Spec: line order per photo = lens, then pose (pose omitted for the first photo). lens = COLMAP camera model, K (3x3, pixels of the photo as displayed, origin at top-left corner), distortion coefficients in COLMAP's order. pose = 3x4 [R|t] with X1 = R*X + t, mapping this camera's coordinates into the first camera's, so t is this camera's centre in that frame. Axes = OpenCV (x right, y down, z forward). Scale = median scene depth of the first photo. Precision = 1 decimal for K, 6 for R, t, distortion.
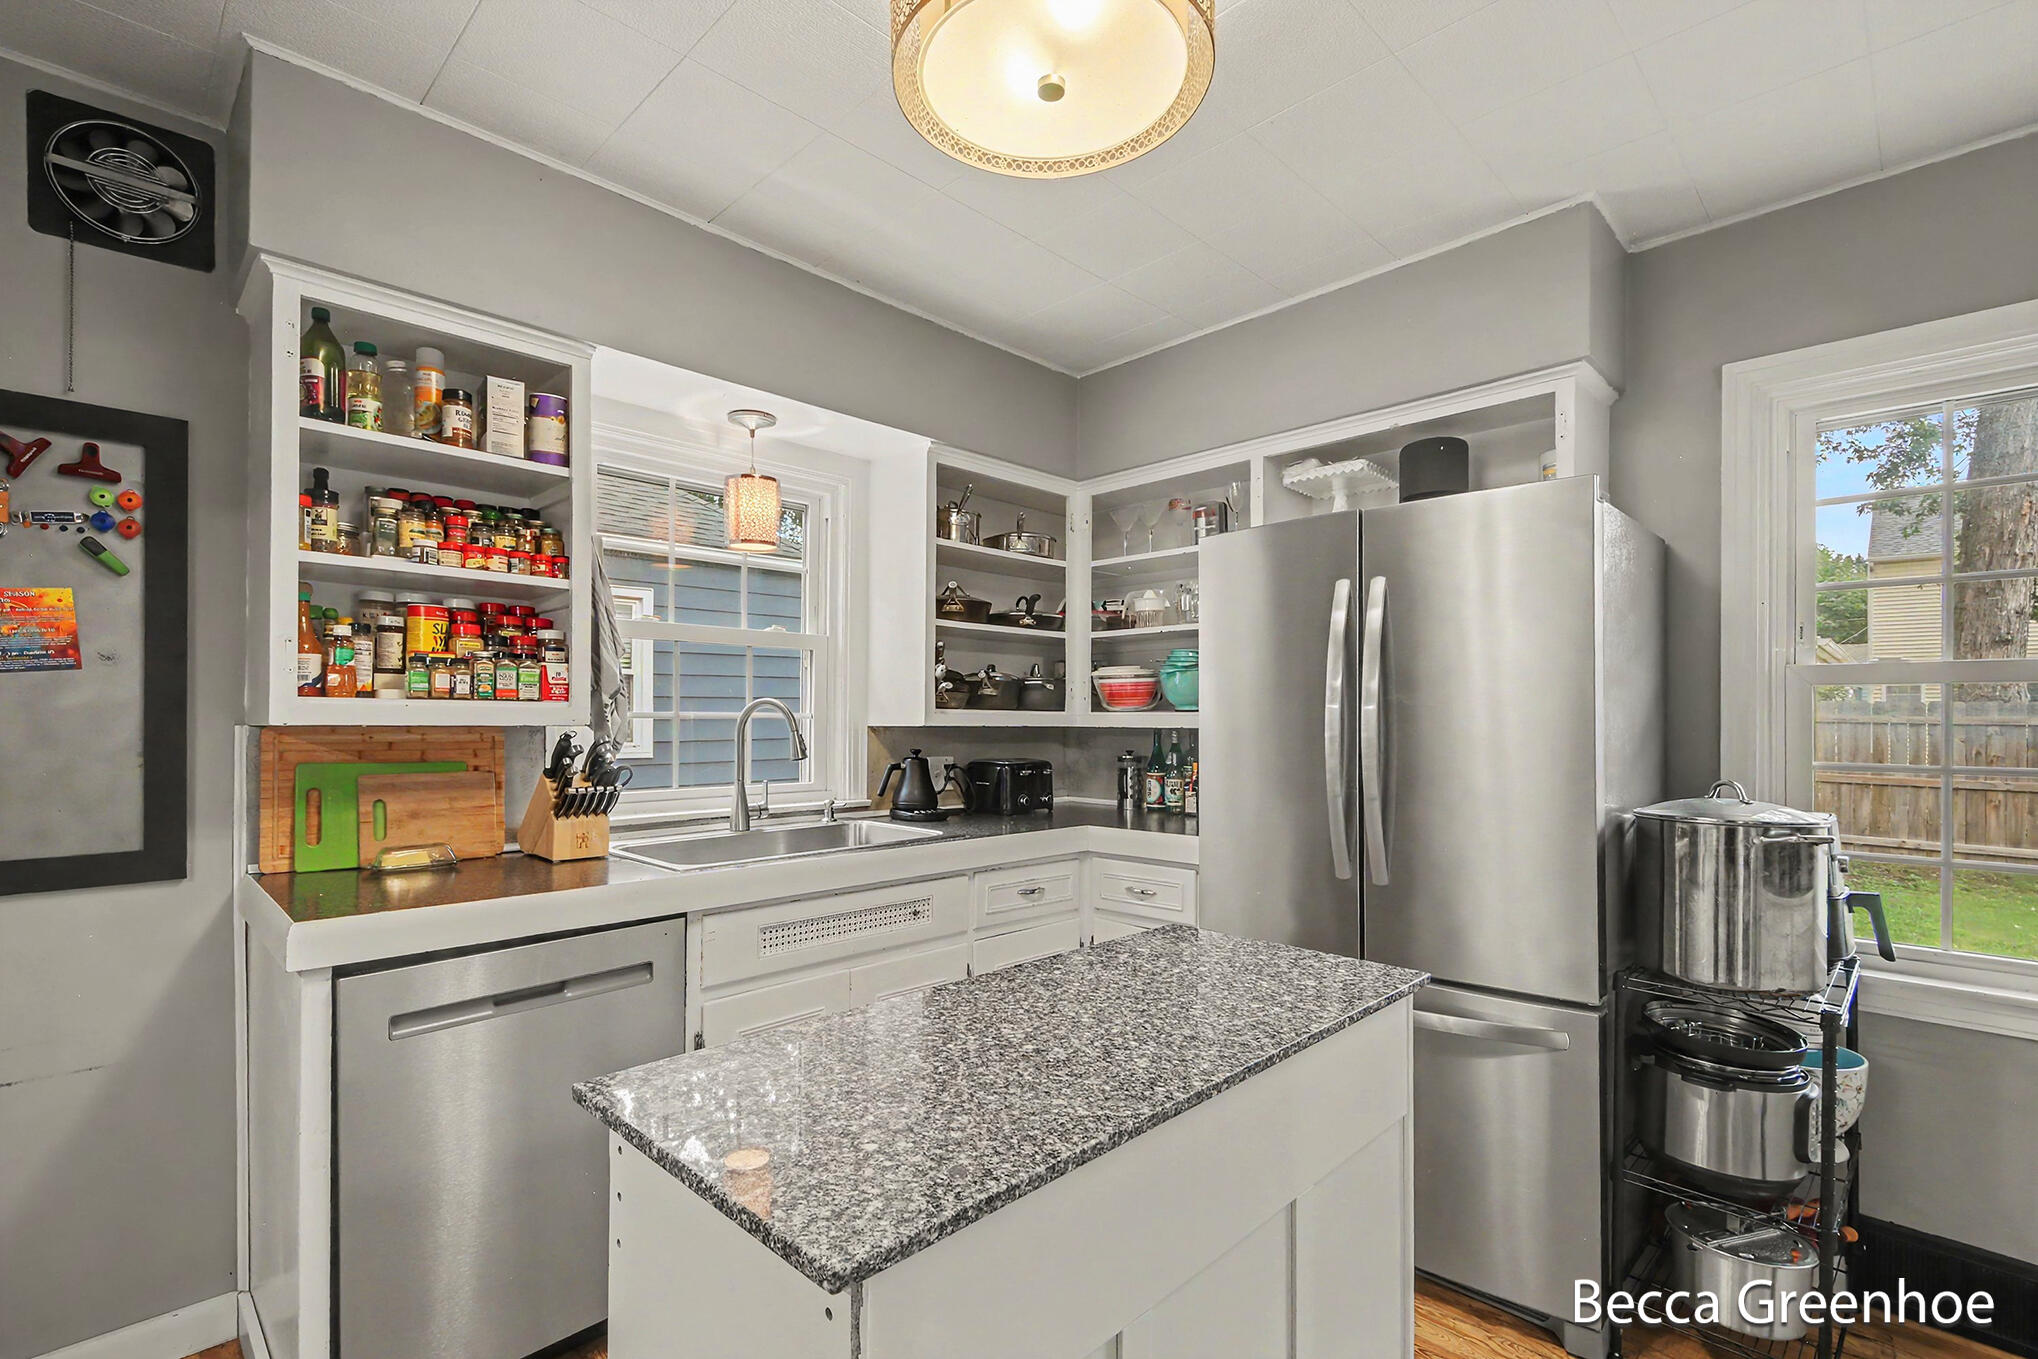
lens RADIAL K [[935.7, 0, 989.3], [0, 935.7, 709.3], [0, 0, 1]] dist [0.008771, -0.002566]
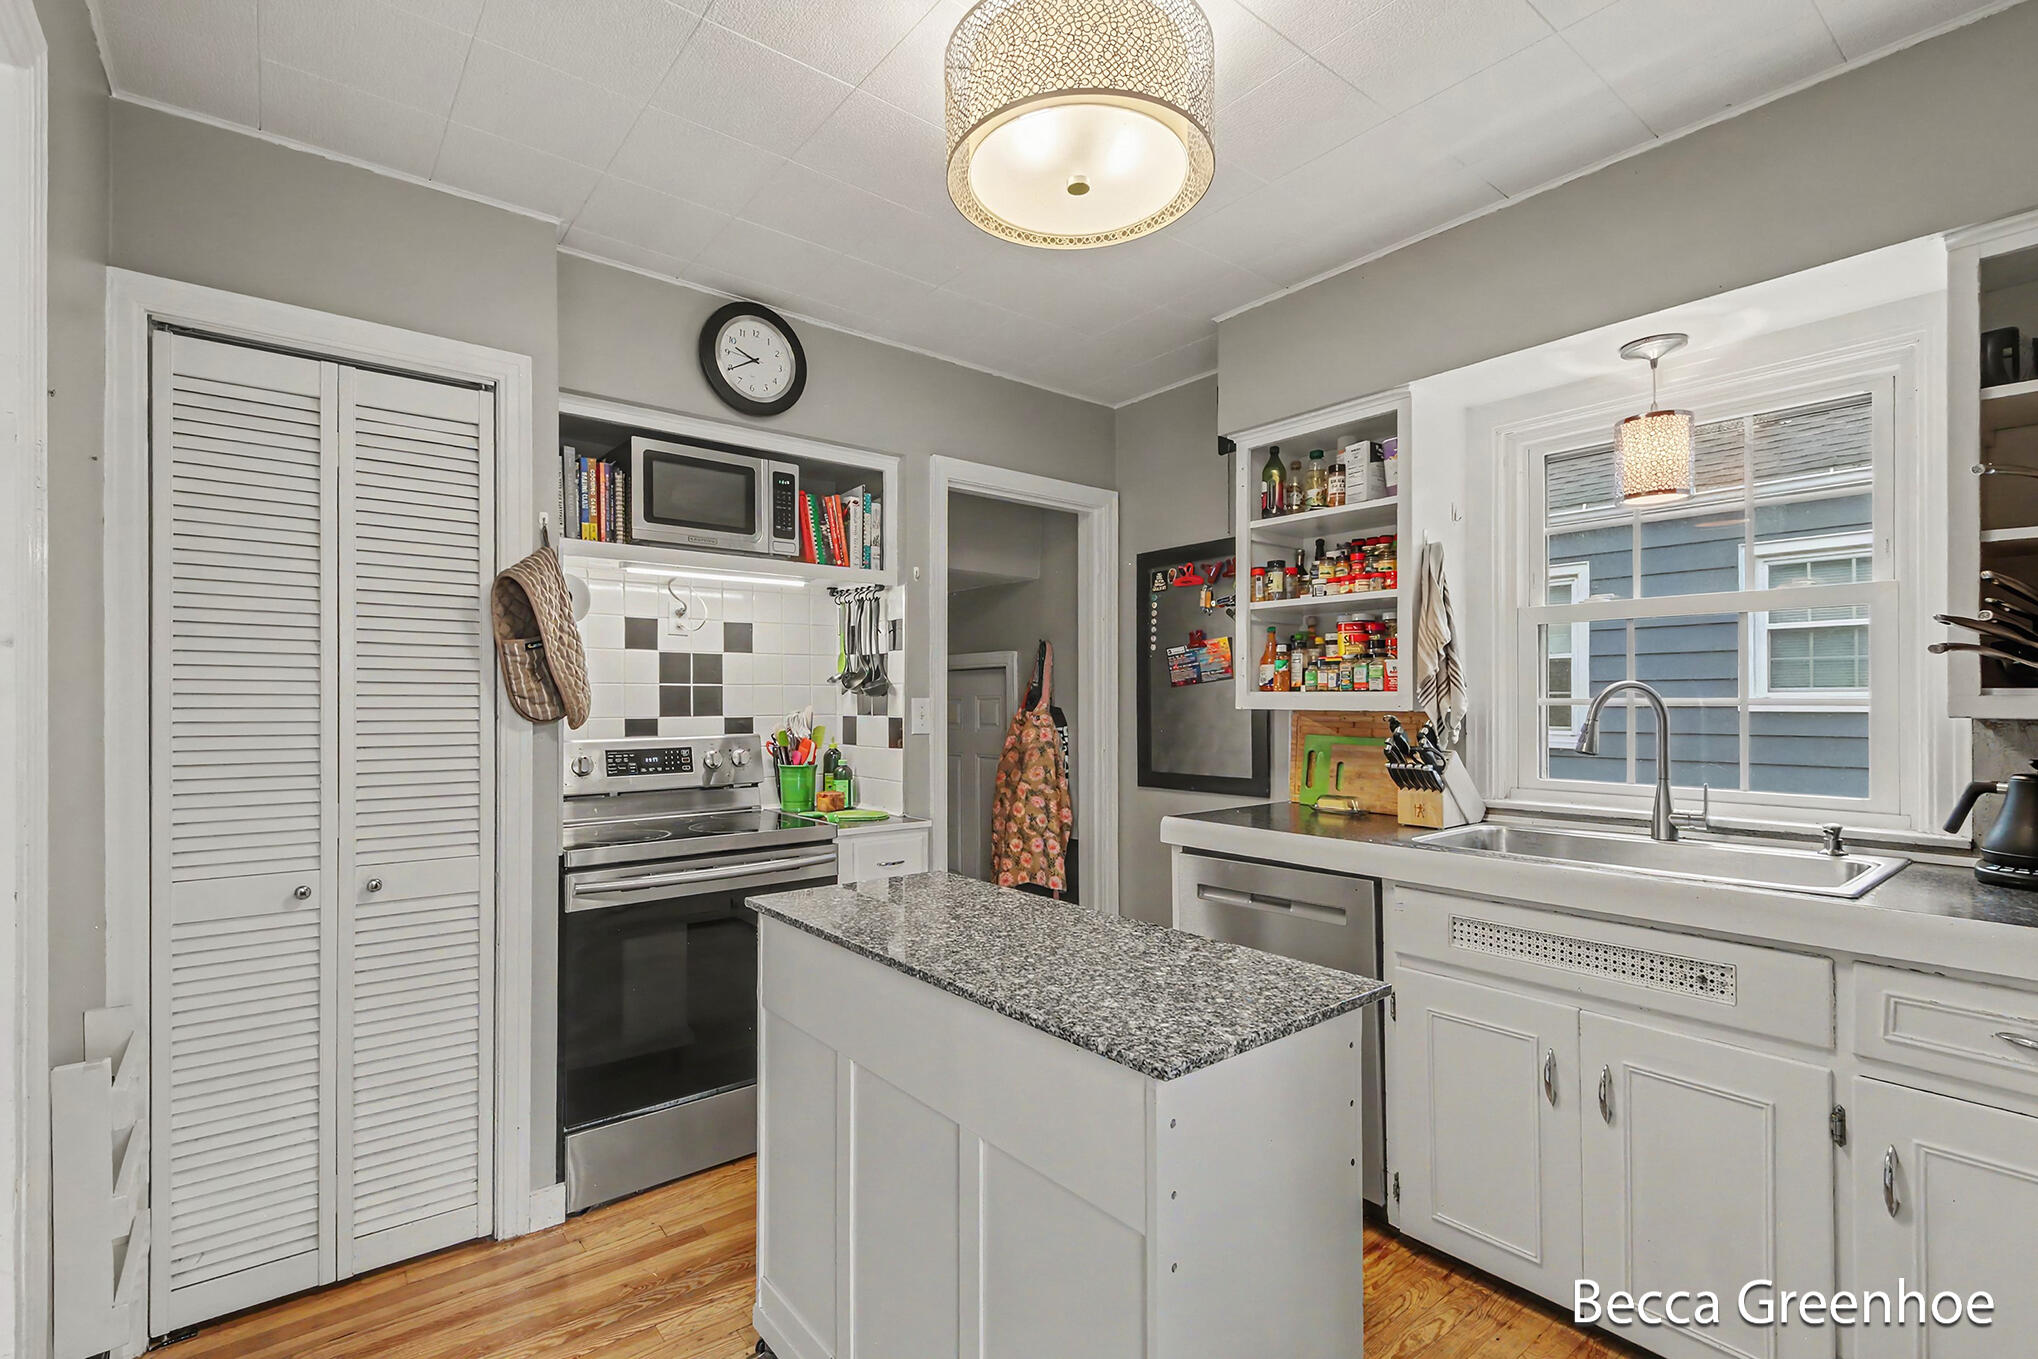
lens RADIAL K [[935.7, 0, 1023.1], [0, 935.7, 694.1], [0, 0, 1]] dist [0.008771, -0.002566]
pose [[-0.100566, -0.011502, -0.994864, 0.801768], [0.008626, 0.999886, -0.012432, 0.006636], [0.994893, -0.009831, -0.100455, 0.657422]]
